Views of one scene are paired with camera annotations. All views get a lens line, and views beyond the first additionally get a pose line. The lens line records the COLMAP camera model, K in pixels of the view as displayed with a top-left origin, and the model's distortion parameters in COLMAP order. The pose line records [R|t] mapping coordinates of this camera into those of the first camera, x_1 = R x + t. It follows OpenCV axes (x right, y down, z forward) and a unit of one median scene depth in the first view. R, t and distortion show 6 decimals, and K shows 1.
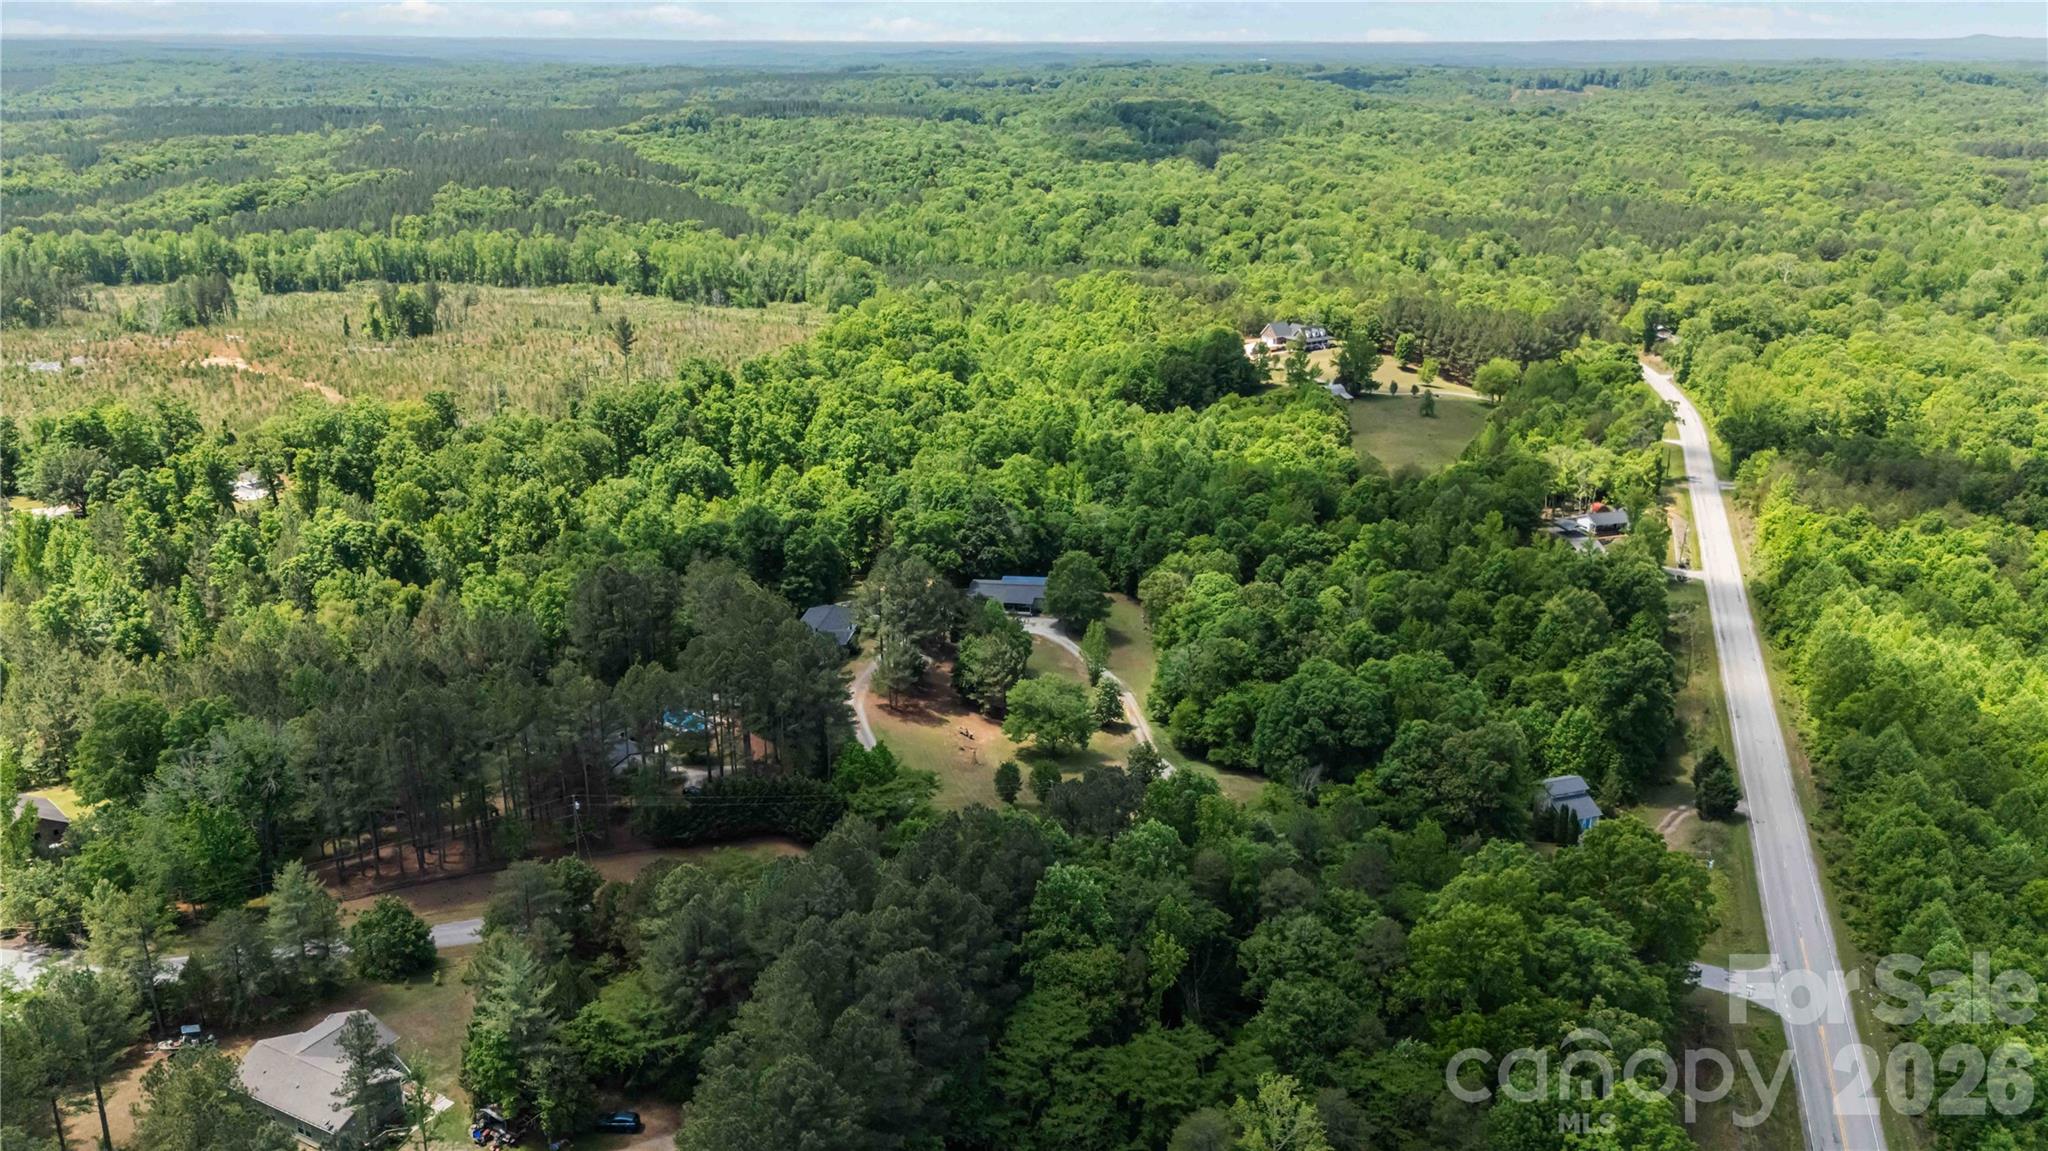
lens RADIAL K [[1548.7, 0, 1024.0], [0, 1548.7, 575.5], [0, 0, 1]] dist [0.080226, -0.087047]
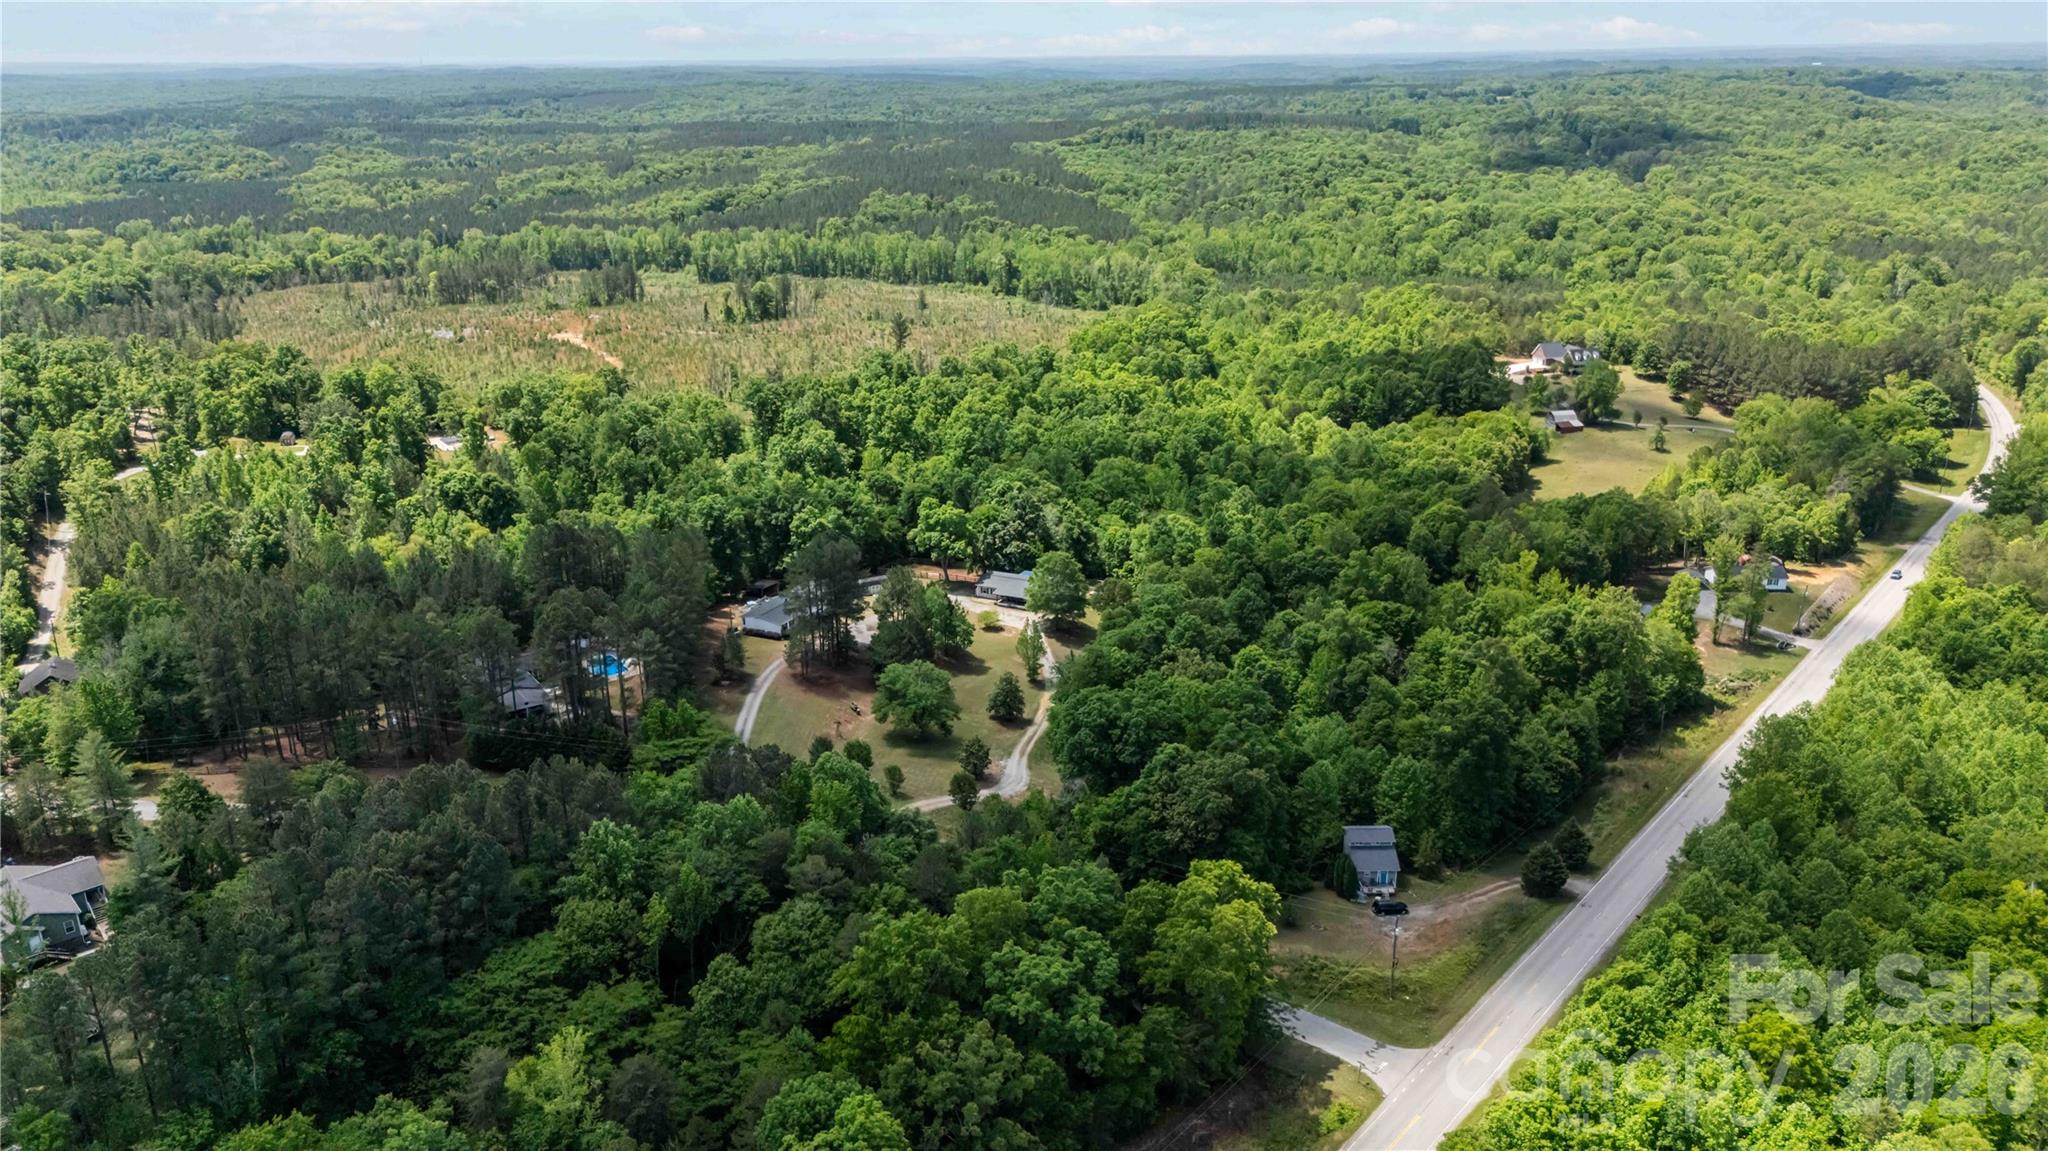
lens RADIAL K [[1500.5, 0, 1024.0], [0, 1500.5, 575.5], [0, 0, 1]] dist [0.076661, -0.083345]
pose [[0.947233, 0.093064, -0.306739, 0.195725], [-0.092541, 0.995576, 0.016283, -0.008476], [0.306897, 0.012963, 0.951654, 0.029434]]
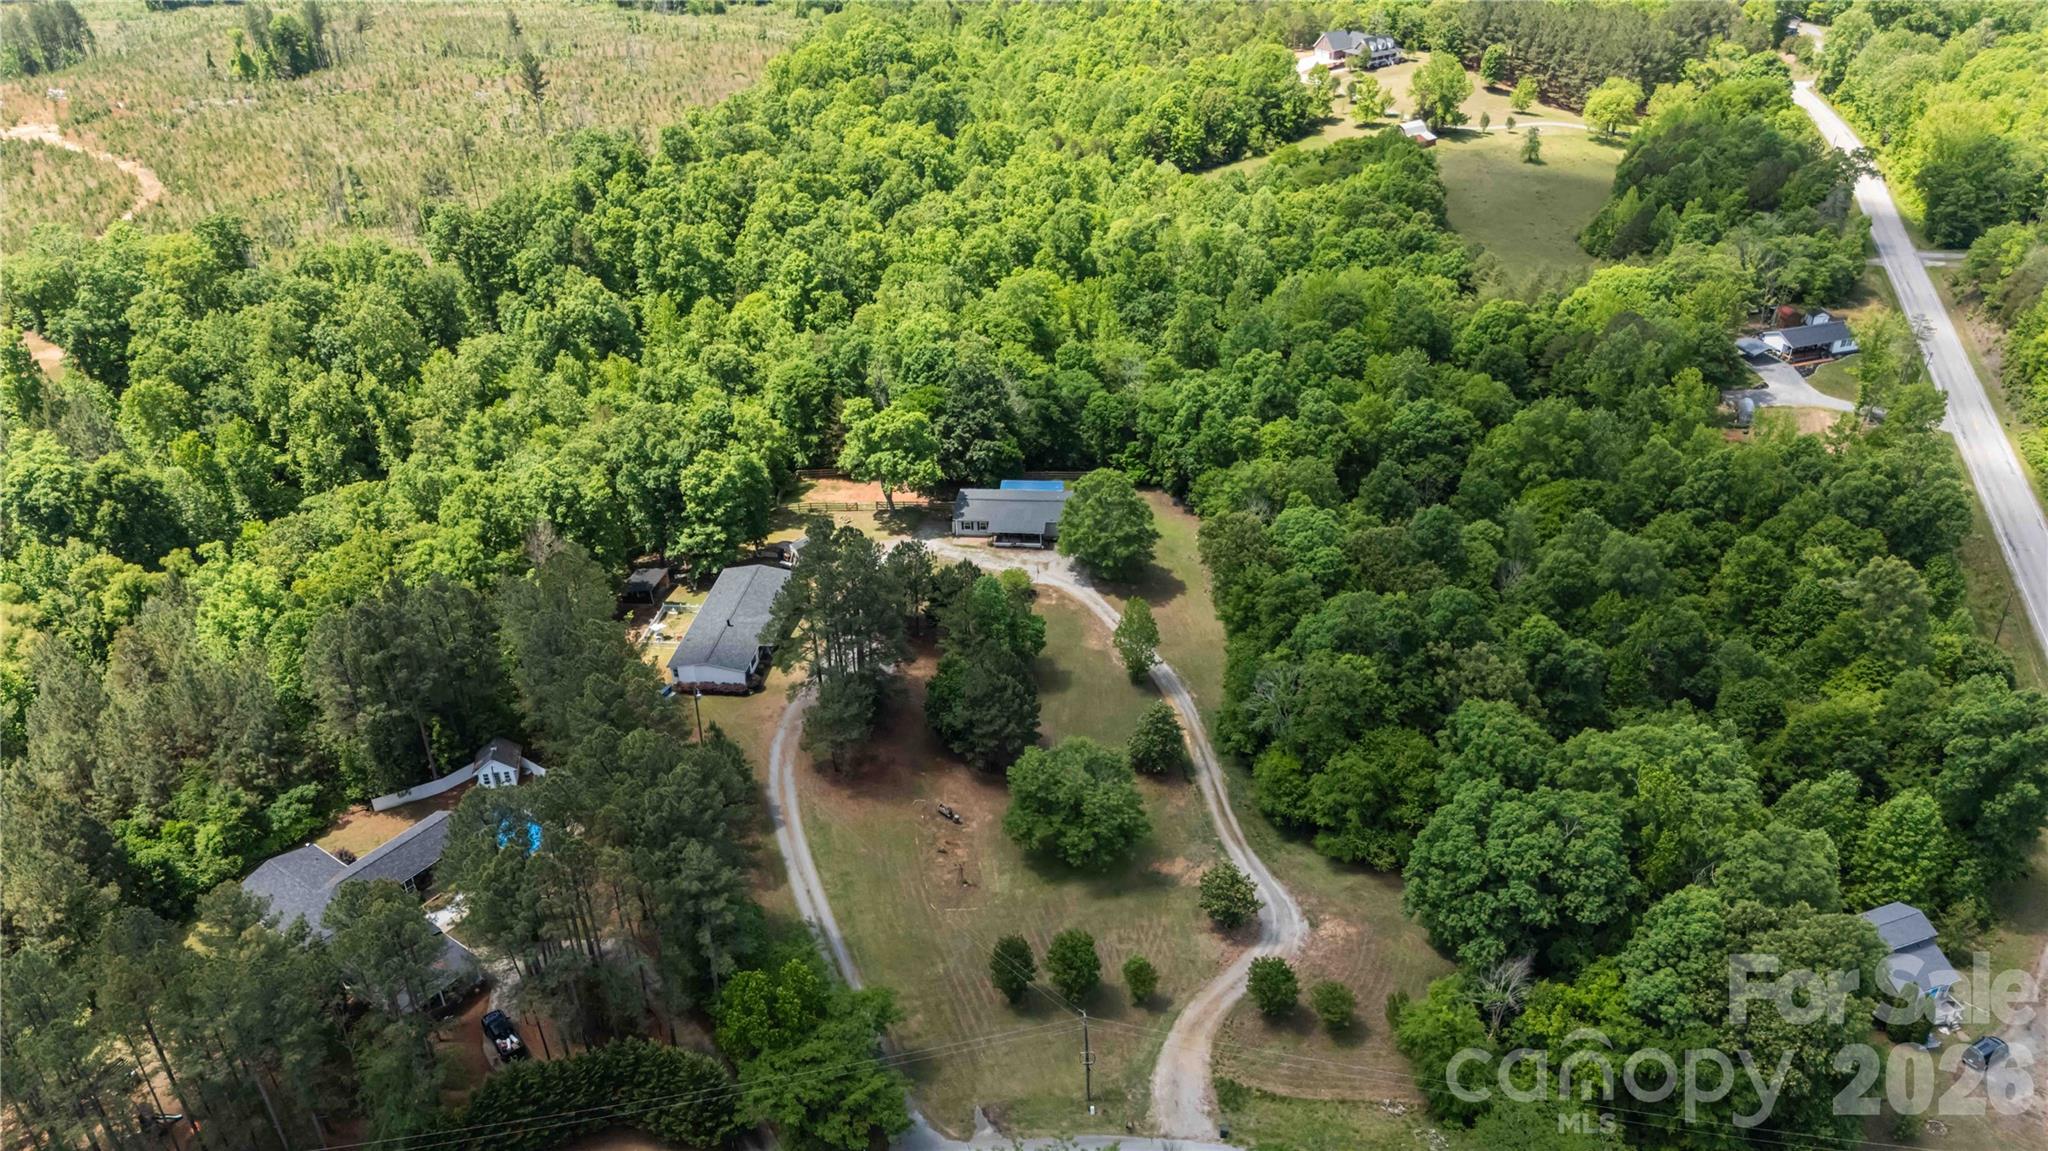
lens RADIAL K [[1505.7, 0, 1031.6], [0, 1505.7, 579.4], [0, 0, 1]] dist [0.046993, -0.028487]
pose [[0.999580, -0.027880, -0.007946, 0.002941], [0.028929, 0.977141, 0.210616, -0.067602], [0.001892, -0.210757, 0.977537, 0.202490]]
